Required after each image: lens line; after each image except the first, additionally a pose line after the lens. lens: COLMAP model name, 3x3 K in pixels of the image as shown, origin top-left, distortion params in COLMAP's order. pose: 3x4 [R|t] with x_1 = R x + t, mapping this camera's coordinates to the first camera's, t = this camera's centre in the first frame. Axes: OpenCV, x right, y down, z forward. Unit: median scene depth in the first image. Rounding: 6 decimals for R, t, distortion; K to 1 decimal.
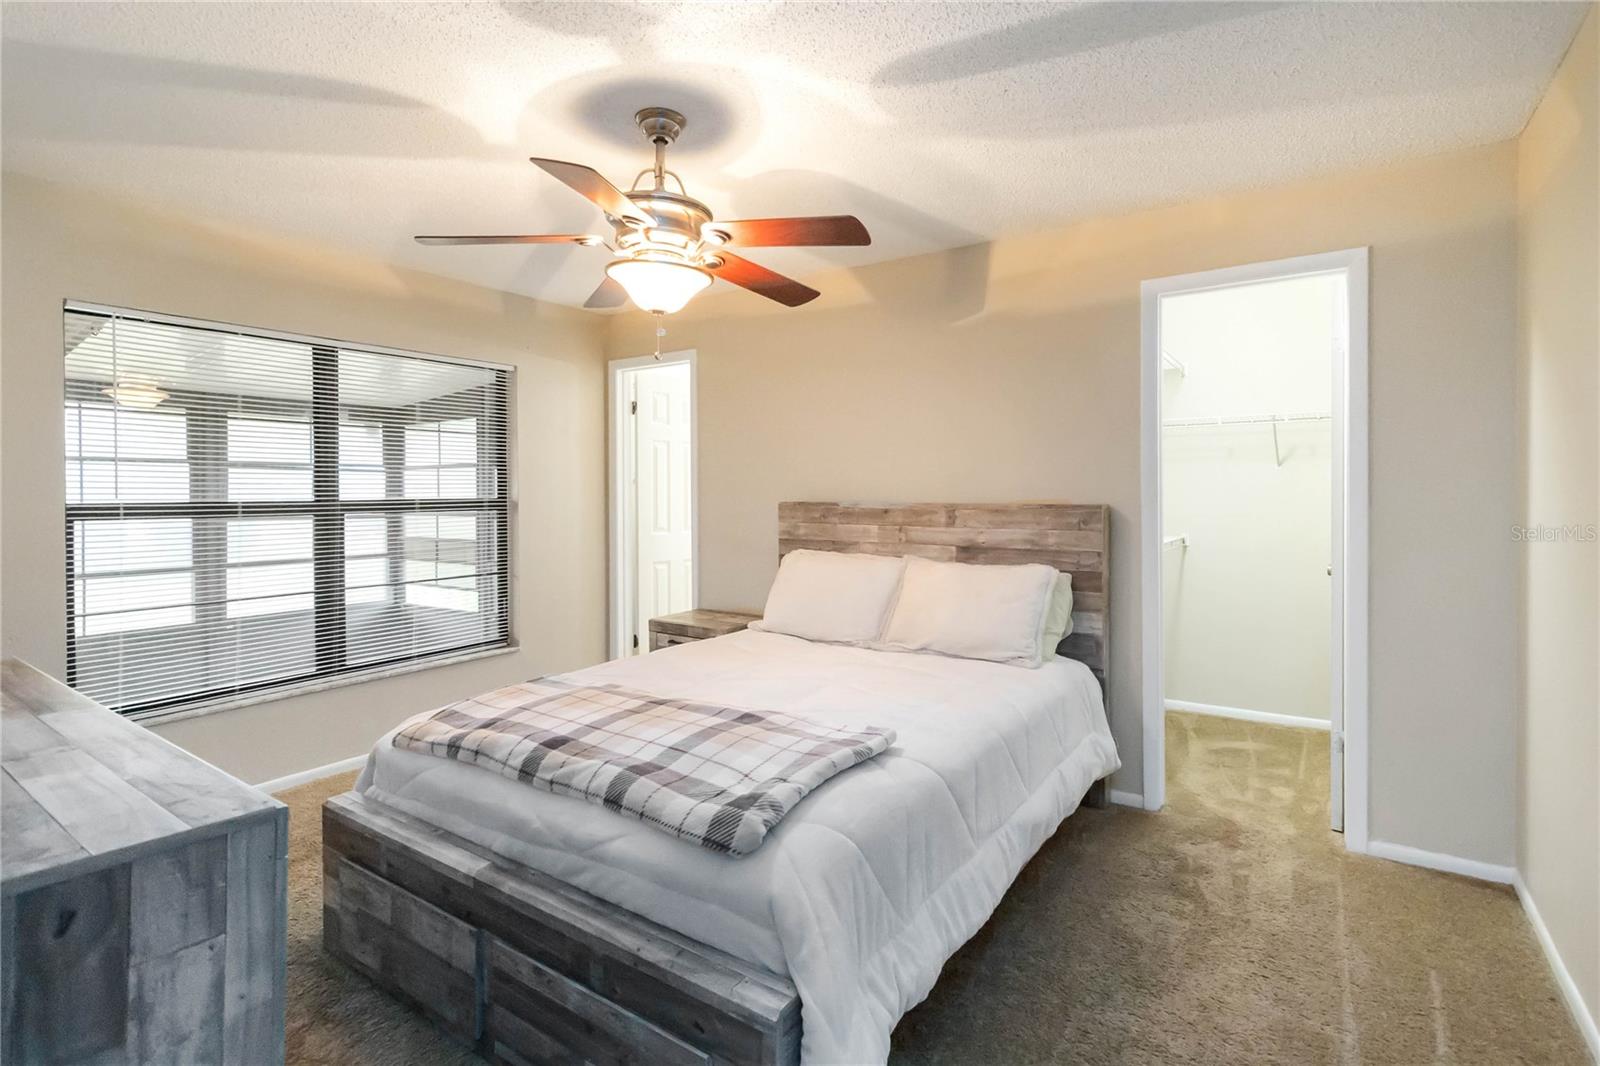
lens RADIAL K [[767.8, 0, 816.0], [0, 767.8, 519.8], [0, 0, 1]] dist [0.001418, 0.000046]
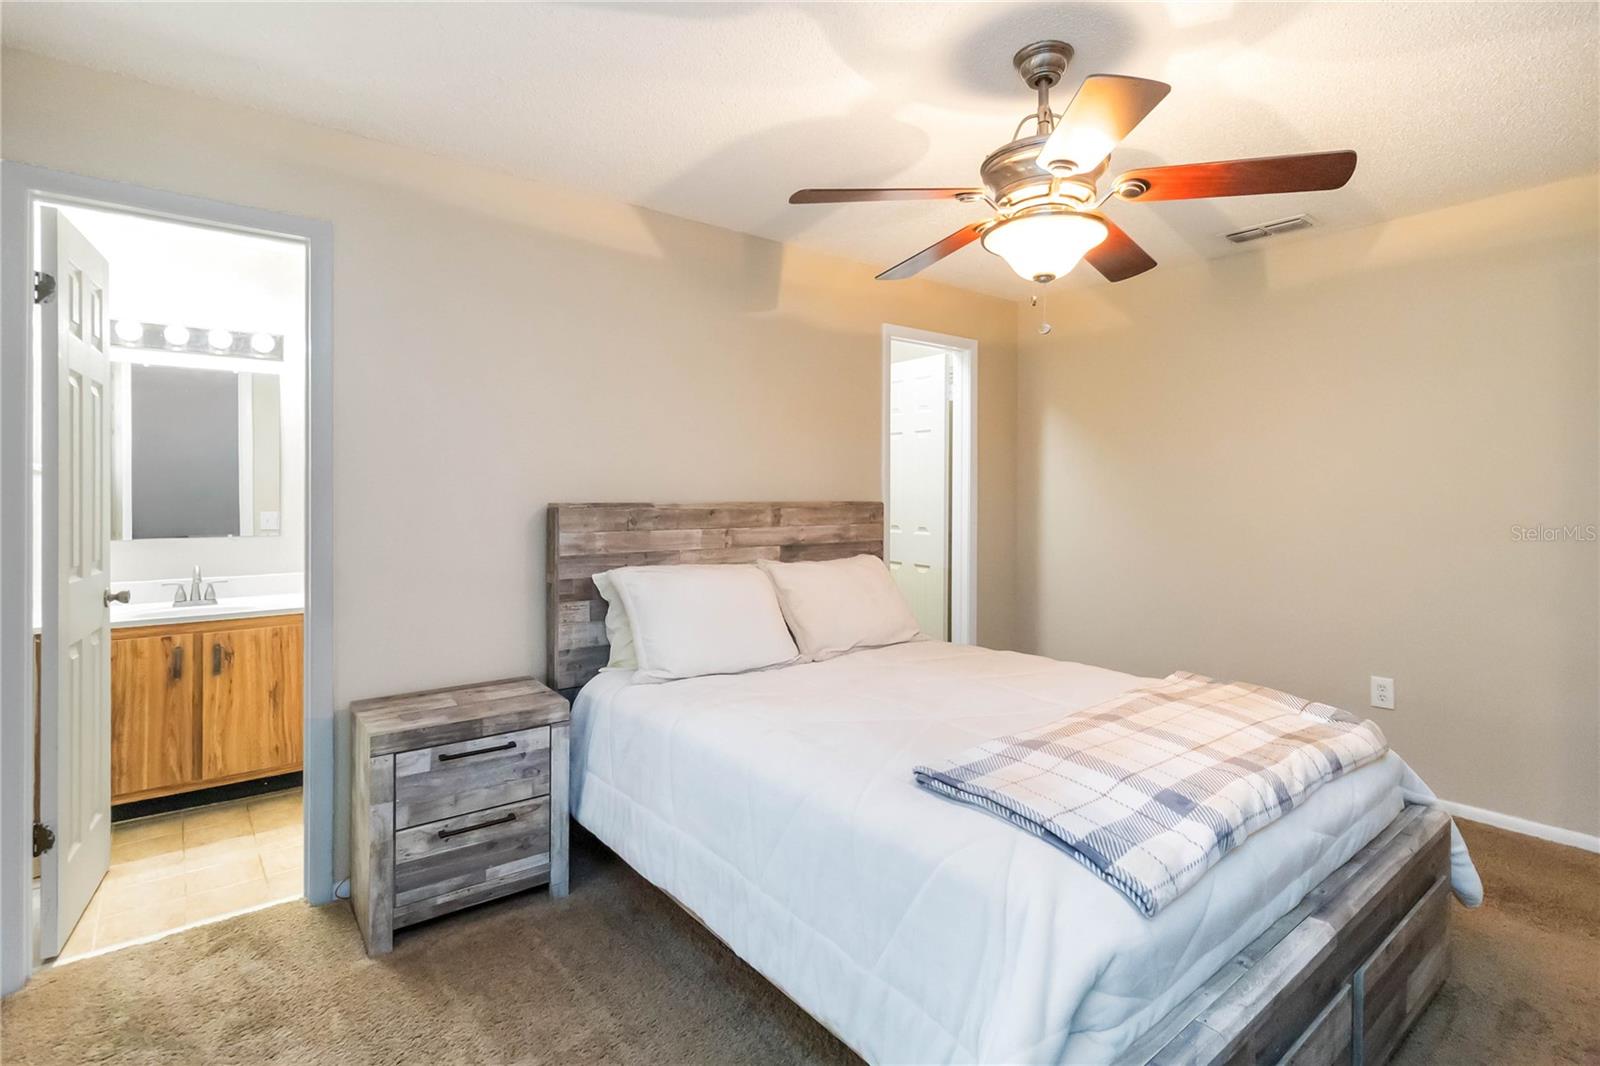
lens RADIAL K [[767.8, 0, 816.0], [0, 767.8, 519.8], [0, 0, 1]] dist [0.001418, 0.000046]
pose [[0.294168, -0.030034, 0.955282, -0.667134], [0.033339, 0.999220, 0.021149, -0.016127], [-0.955172, 0.025627, 0.294940, 0.604969]]
